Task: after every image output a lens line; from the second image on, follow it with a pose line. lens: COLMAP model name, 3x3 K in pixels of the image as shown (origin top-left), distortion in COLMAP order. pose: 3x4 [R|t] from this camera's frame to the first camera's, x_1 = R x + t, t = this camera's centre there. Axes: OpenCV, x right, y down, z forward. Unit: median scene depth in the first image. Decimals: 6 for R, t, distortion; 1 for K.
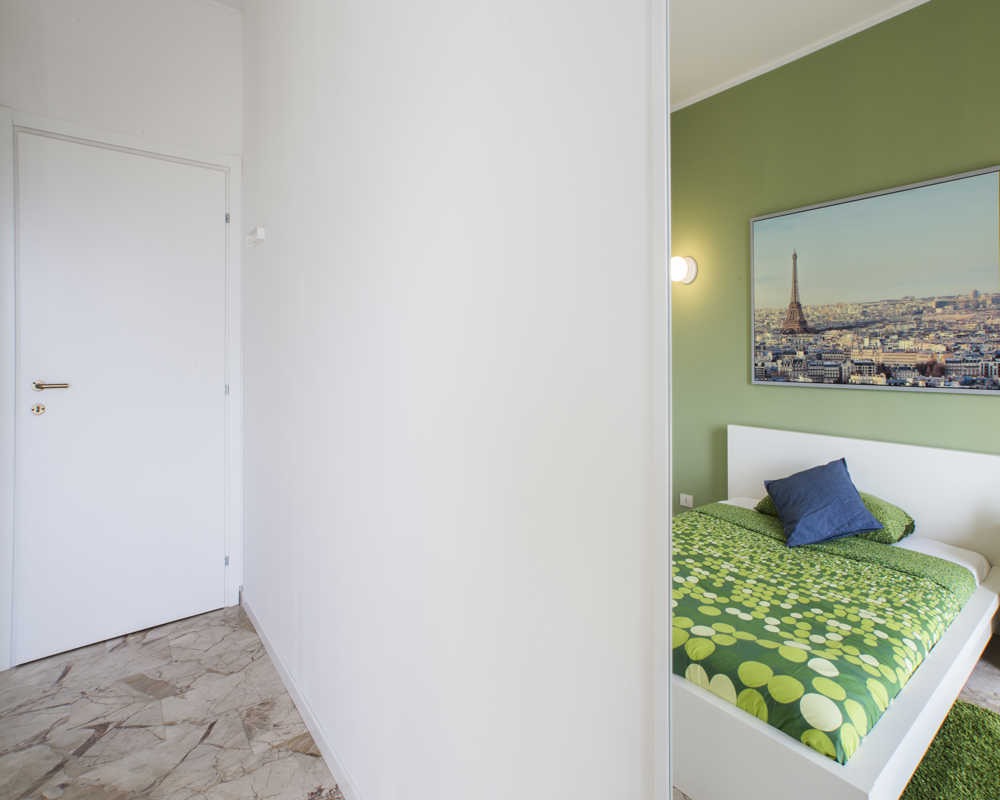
lens RADIAL K [[537.3, 0, 557.9], [0, 537.3, 350.2], [0, 0, 1]] dist [-0.015462, 0.010905]
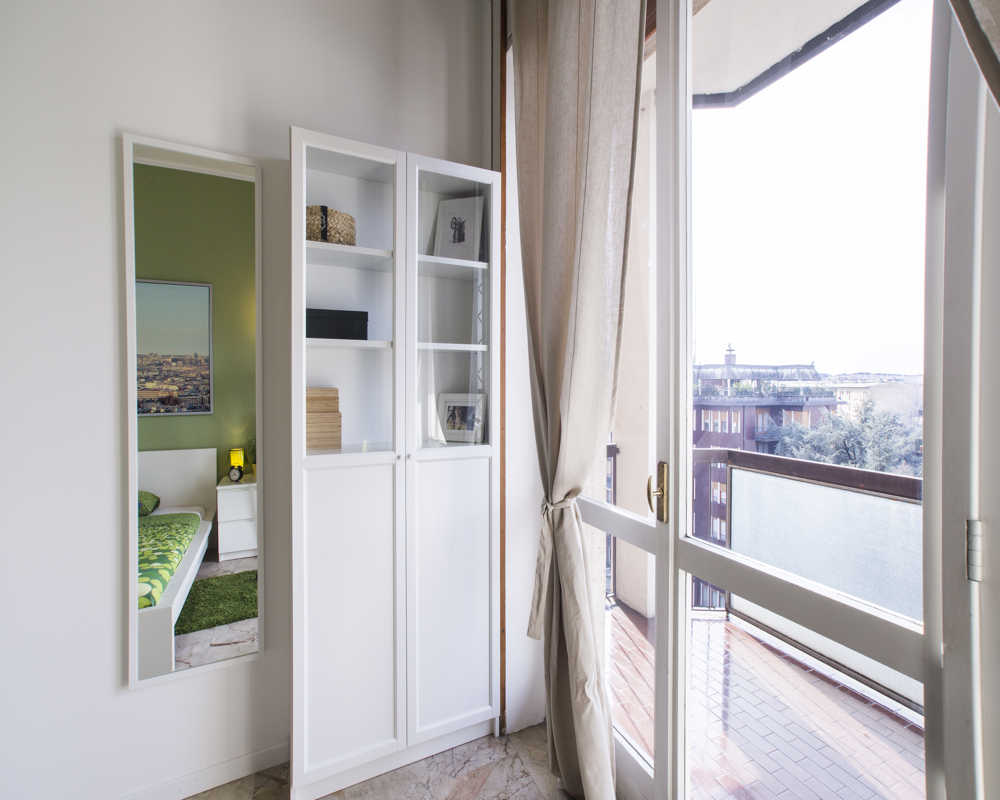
lens RADIAL K [[451.1, 0, 503.6], [0, 451.1, 391.6], [0, 0, 1]] dist [-0.002302, 0.001868]
pose [[0.259939, -0.013637, 0.965529, -0.340549], [-0.002174, 0.999889, 0.014708, -0.014435], [-0.965623, -0.005923, 0.259880, -0.309988]]
